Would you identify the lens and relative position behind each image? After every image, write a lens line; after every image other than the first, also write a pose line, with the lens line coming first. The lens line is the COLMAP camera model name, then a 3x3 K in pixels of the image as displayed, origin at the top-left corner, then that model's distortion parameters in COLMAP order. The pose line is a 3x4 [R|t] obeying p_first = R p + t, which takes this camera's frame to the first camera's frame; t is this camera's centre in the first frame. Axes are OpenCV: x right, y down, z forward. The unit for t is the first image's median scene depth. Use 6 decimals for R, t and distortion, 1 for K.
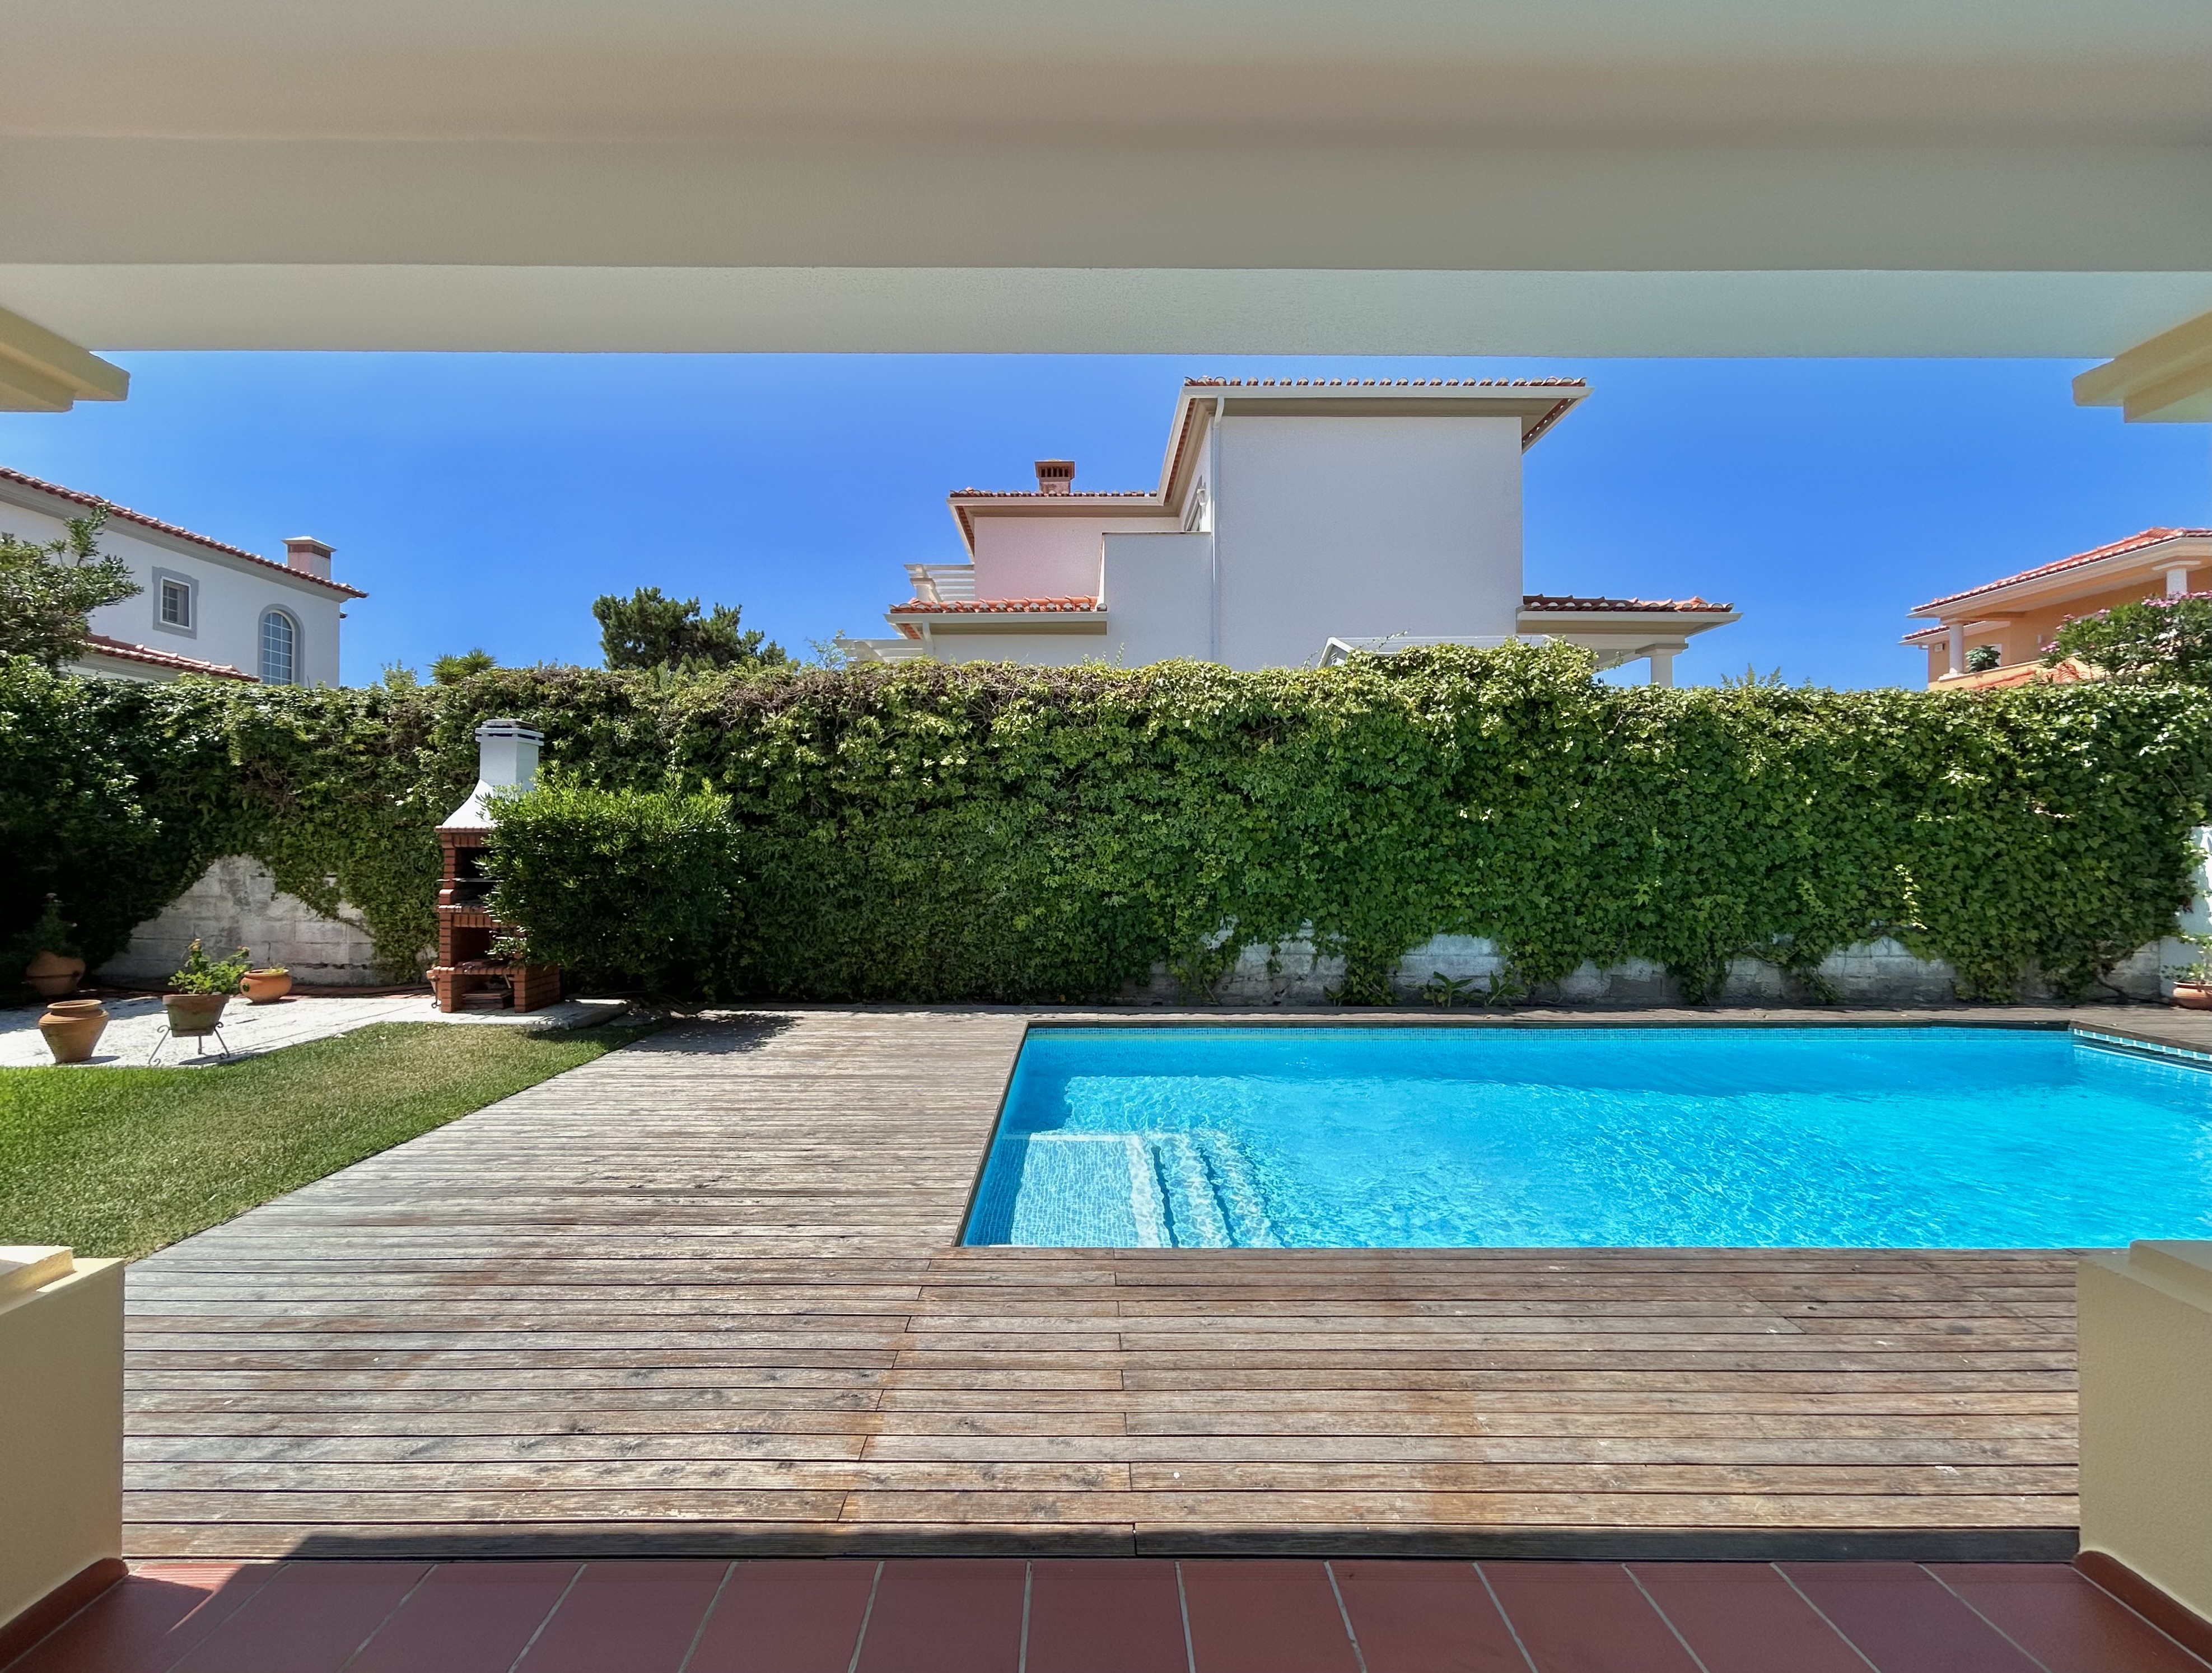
lens RADIAL K [[922.9, 0, 1084.0], [0, 922.9, 829.0], [0, 0, 1]] dist [-0.002579, 0.002152]
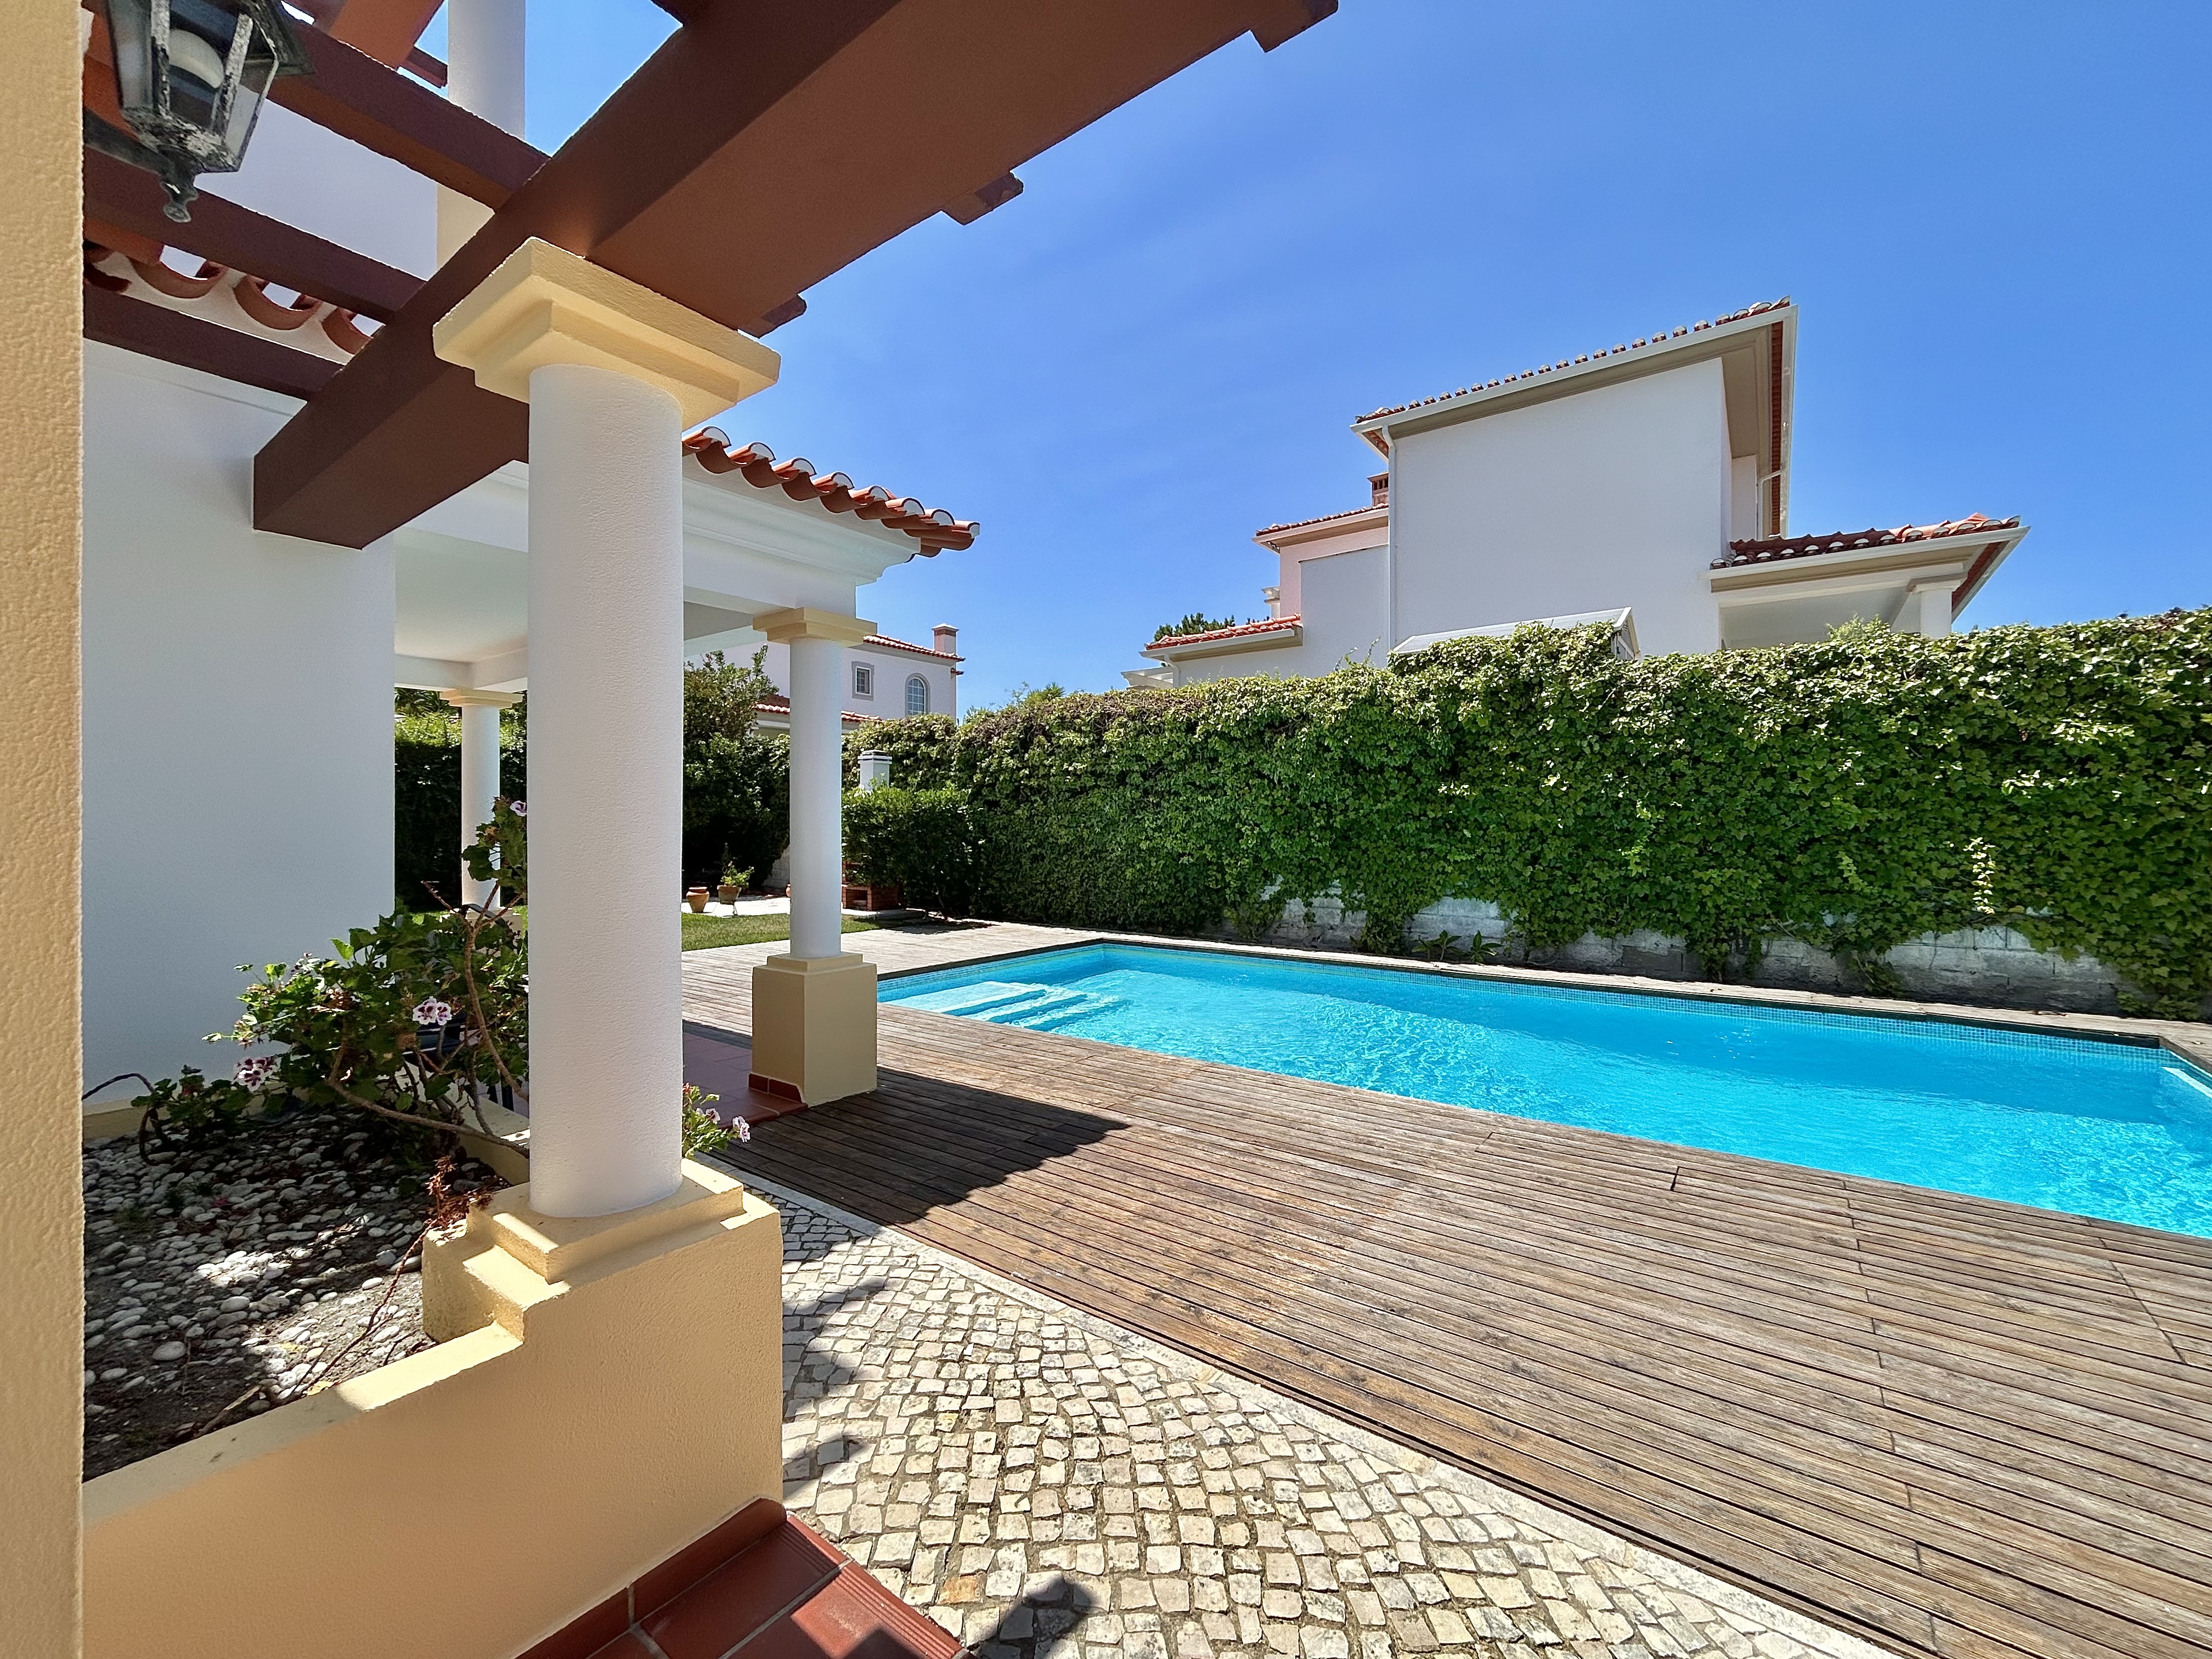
lens RADIAL K [[911.5, 0, 1113.1], [0, 911.5, 829.3], [0, 0, 1]] dist [-0.001800, 0.000144]
pose [[0.803343, 0.002509, -0.595511, 0.767911], [0.008046, 0.999854, 0.015067, 0.011668], [0.595462, -0.016895, 0.803206, -0.148278]]
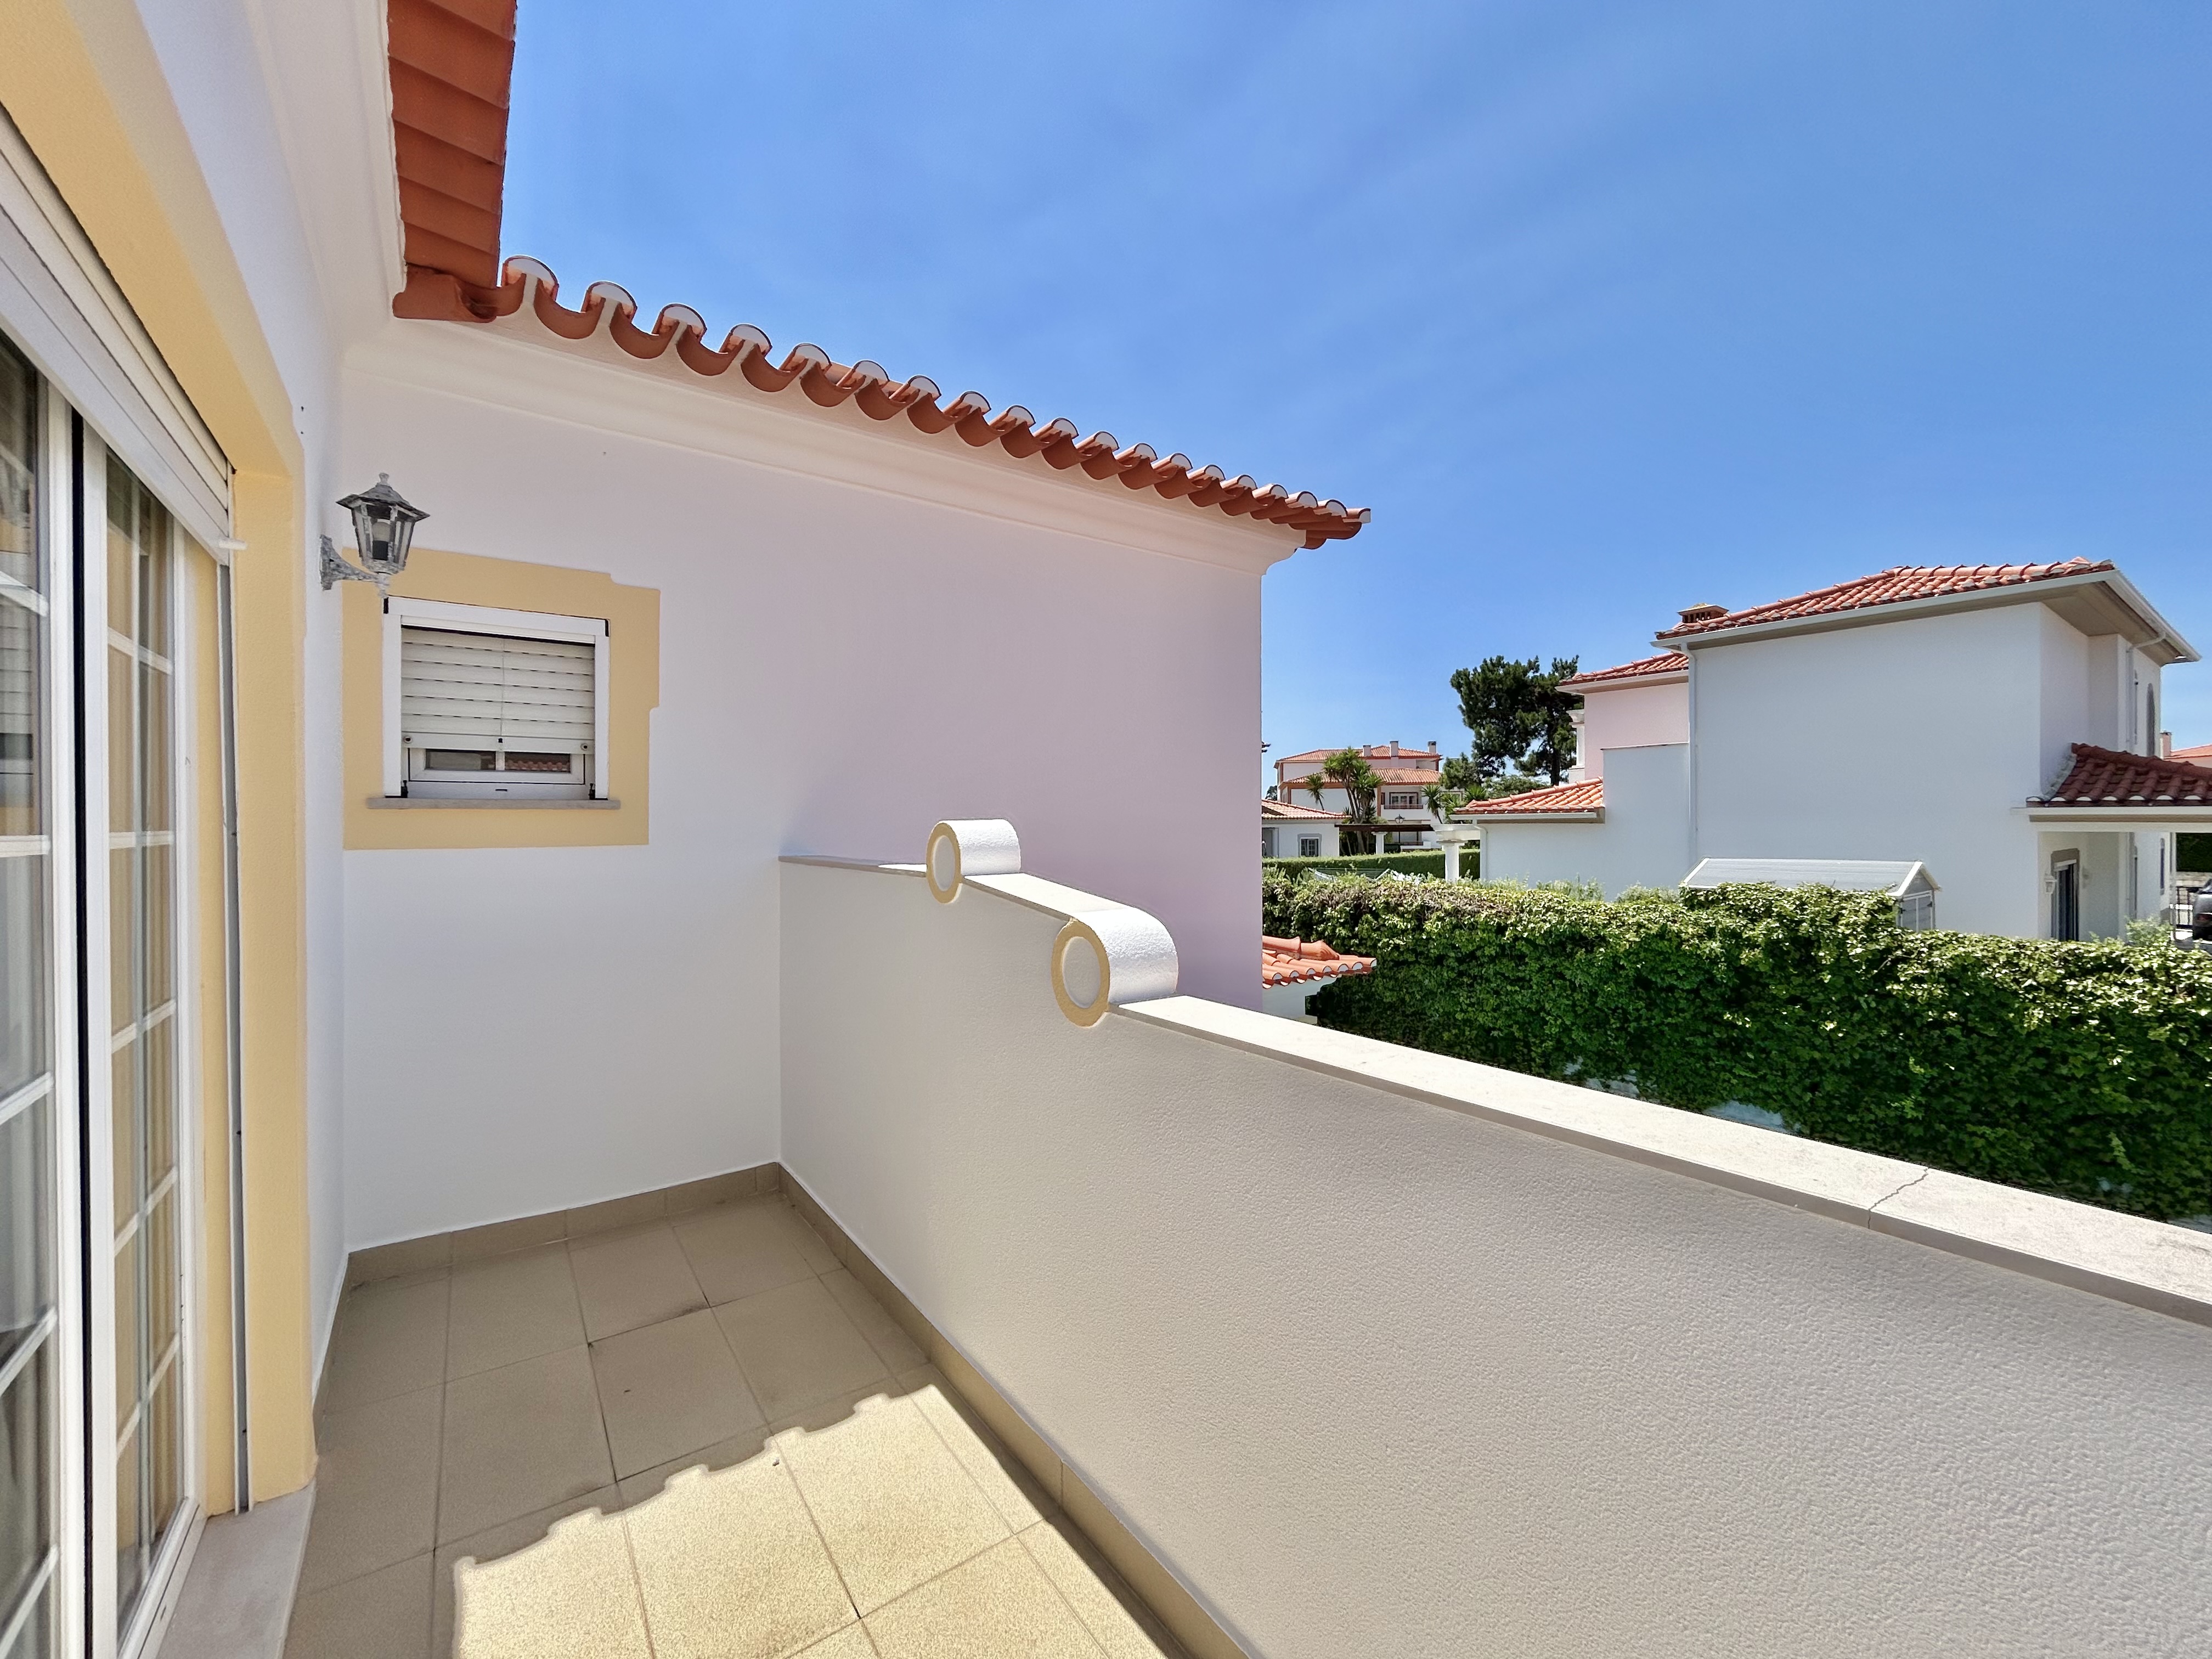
lens RADIAL K [[911.5, 0, 1111.8], [0, 911.5, 831.3], [0, 0, 1]] dist [-0.001800, 0.000144]
pose [[0.587244, 0.008020, -0.809370, 0.985065], [0.018763, 0.999547, 0.023518, -0.349927], [0.809192, -0.028997, 0.586828, -0.537507]]
